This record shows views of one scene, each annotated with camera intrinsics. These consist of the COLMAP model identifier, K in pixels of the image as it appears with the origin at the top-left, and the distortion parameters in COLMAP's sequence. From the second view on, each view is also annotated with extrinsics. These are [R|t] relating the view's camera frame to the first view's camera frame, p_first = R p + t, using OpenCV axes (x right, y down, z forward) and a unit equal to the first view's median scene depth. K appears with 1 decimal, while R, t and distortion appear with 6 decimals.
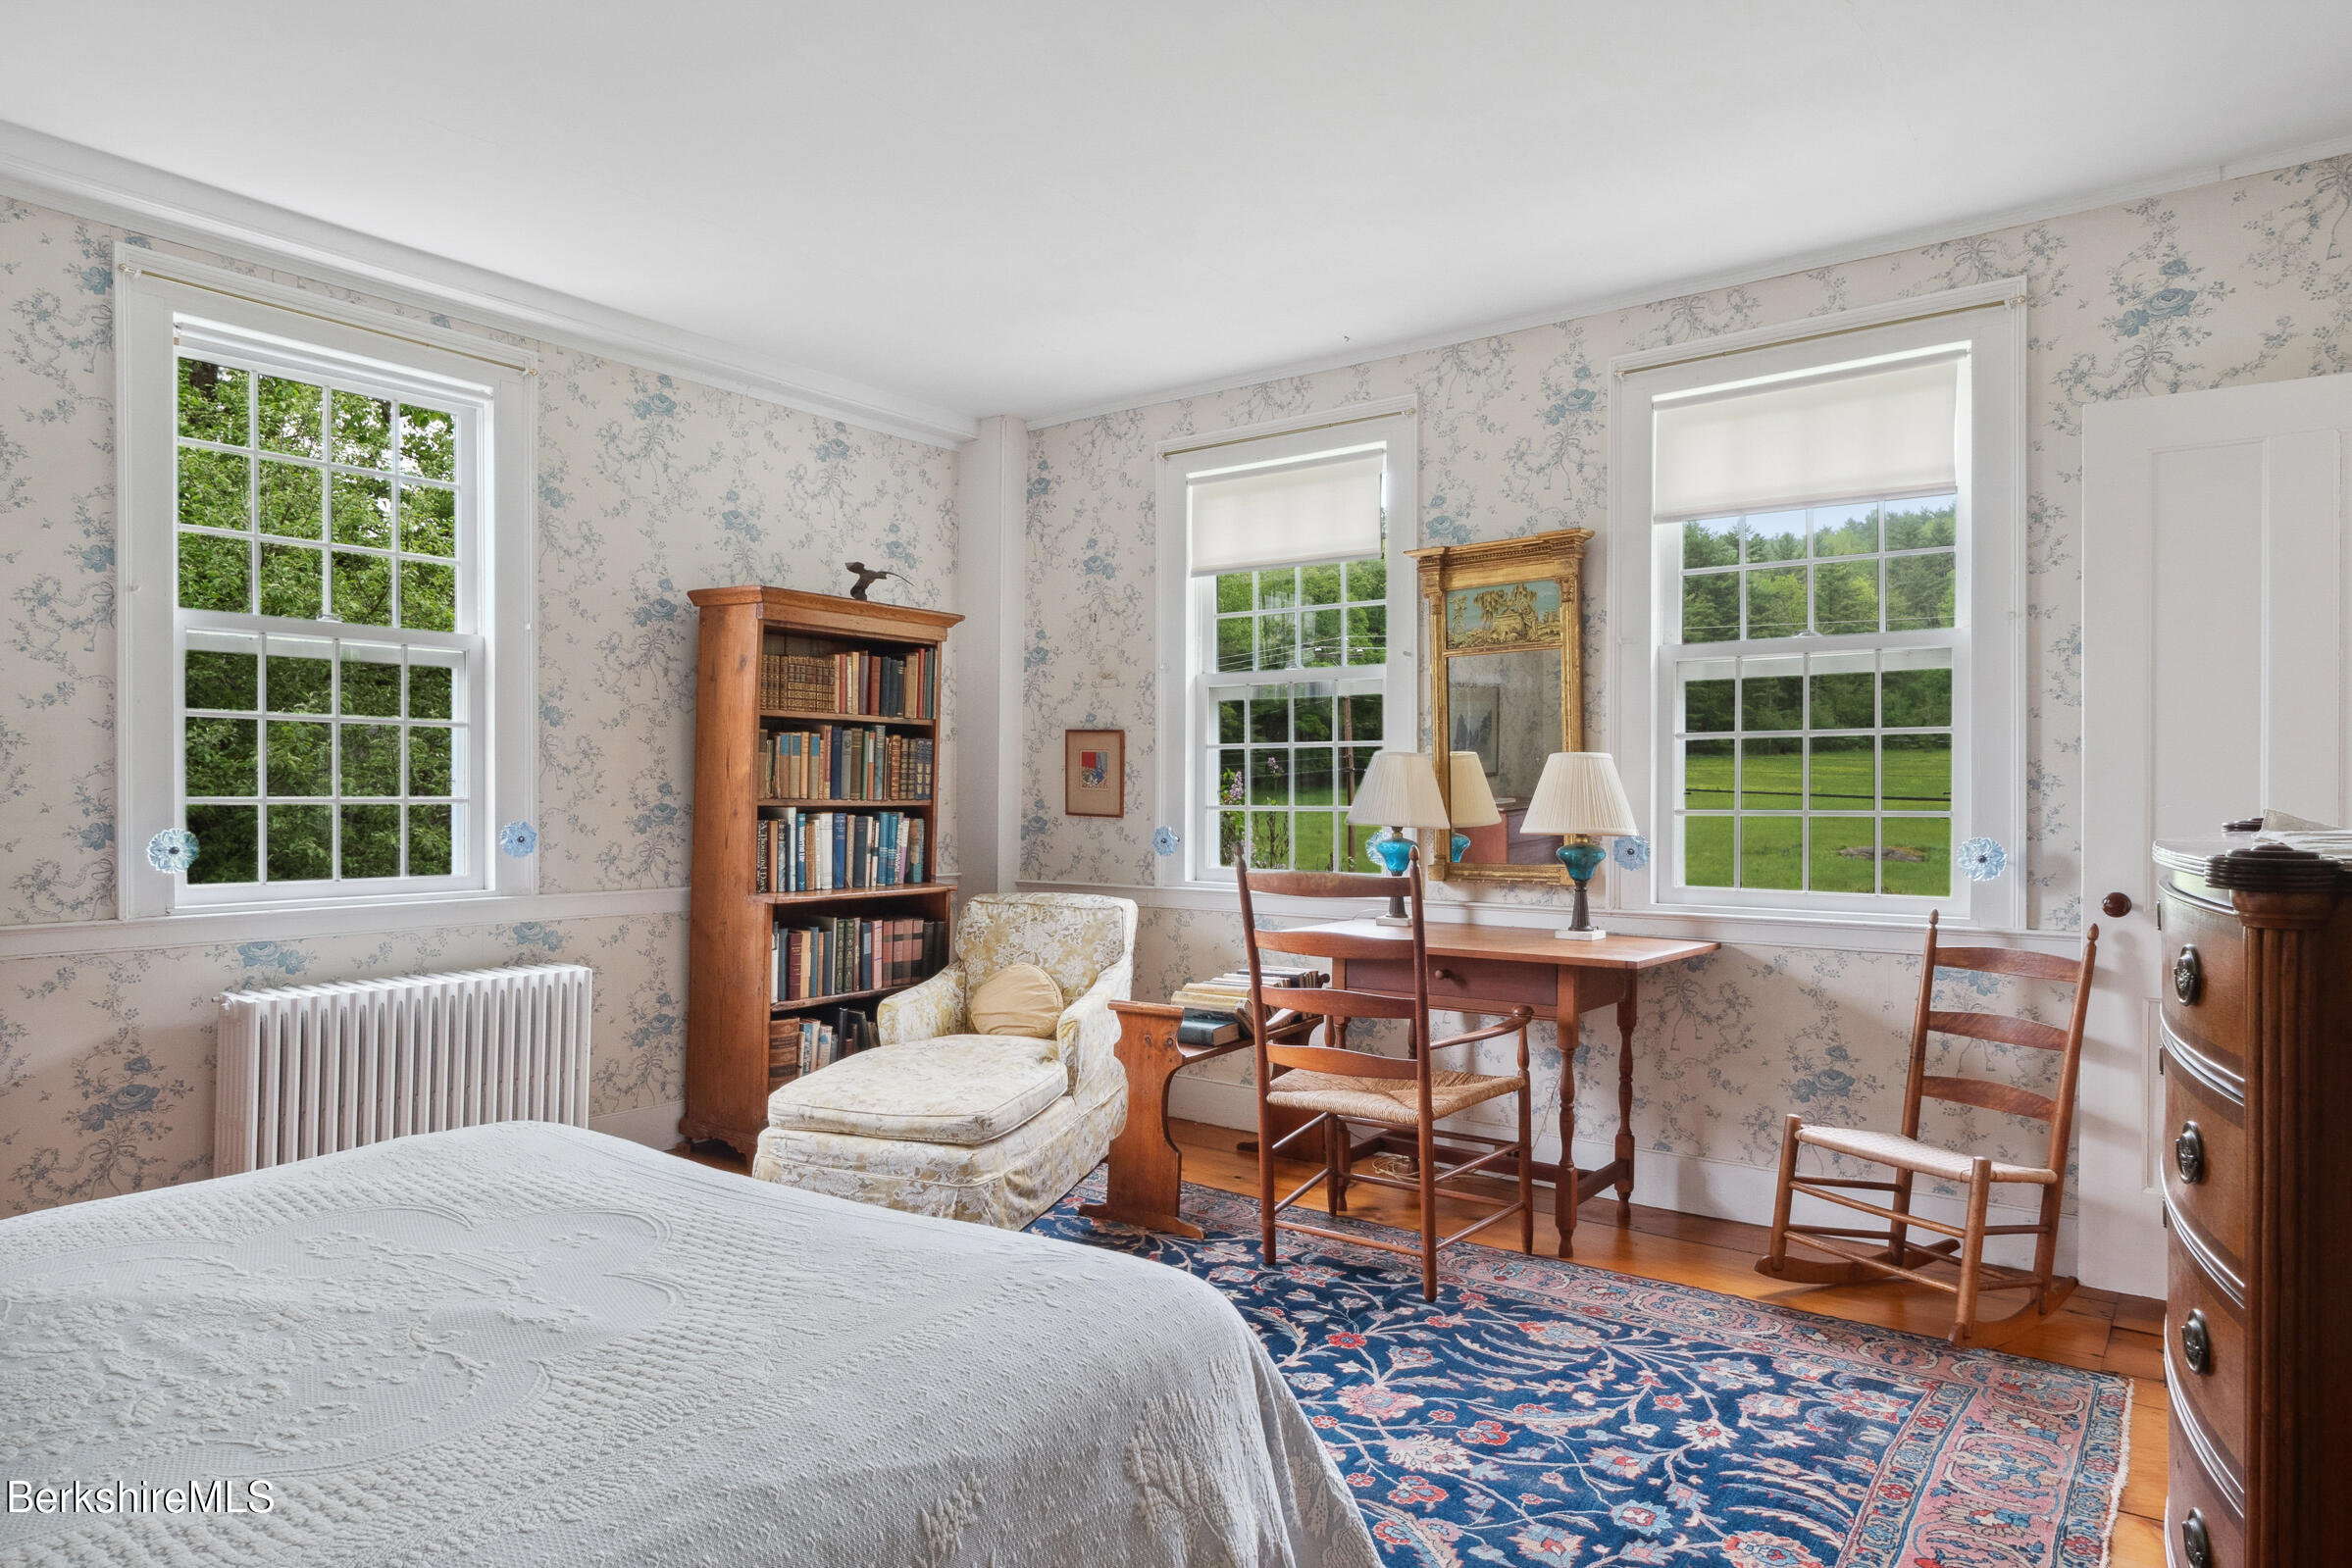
lens RADIAL K [[1376.7, 0, 1180.6], [0, 1376.7, 788.5], [0, 0, 1]] dist [-0.002695, -0.000668]
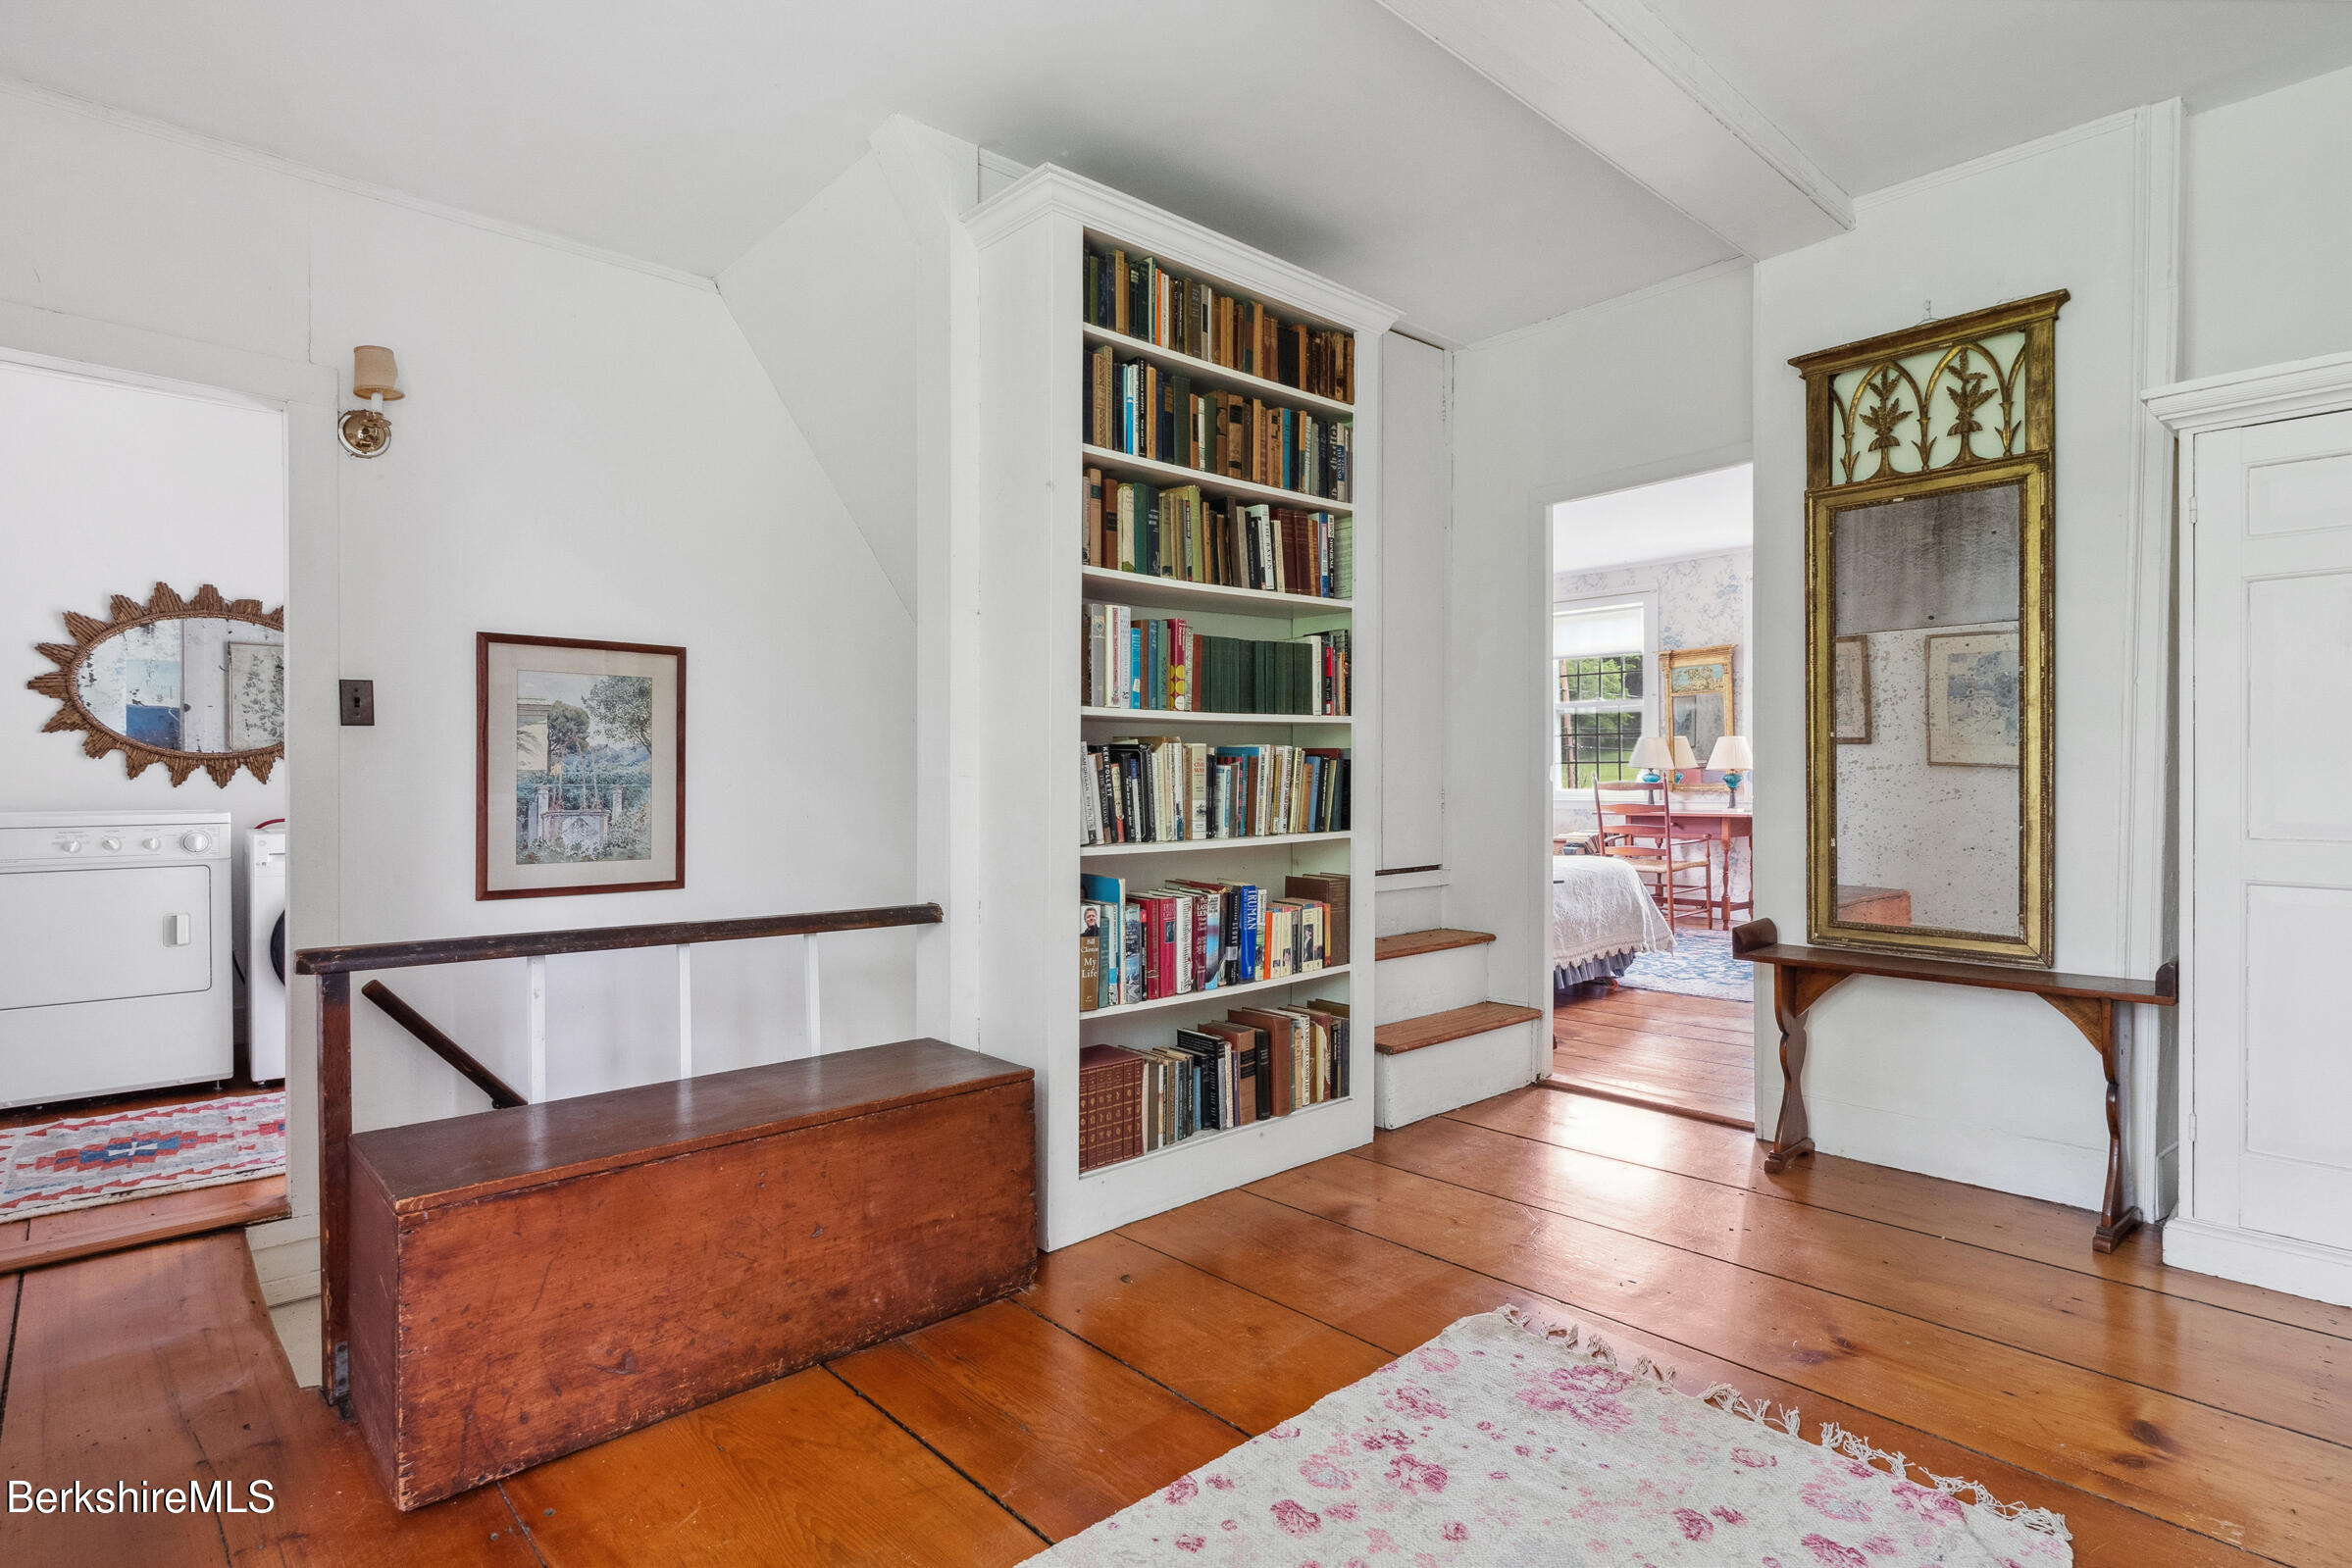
lens RADIAL K [[1199.0, 0, 1158.4], [0, 1199.0, 784.0], [0, 0, 1]] dist [-0.001858, -0.000761]
pose [[0.981890, -0.005858, -0.189360, -0.287005], [0.006228, 0.999980, 0.001358, 0.046968], [0.189348, -0.002512, 0.981907, -1.199151]]
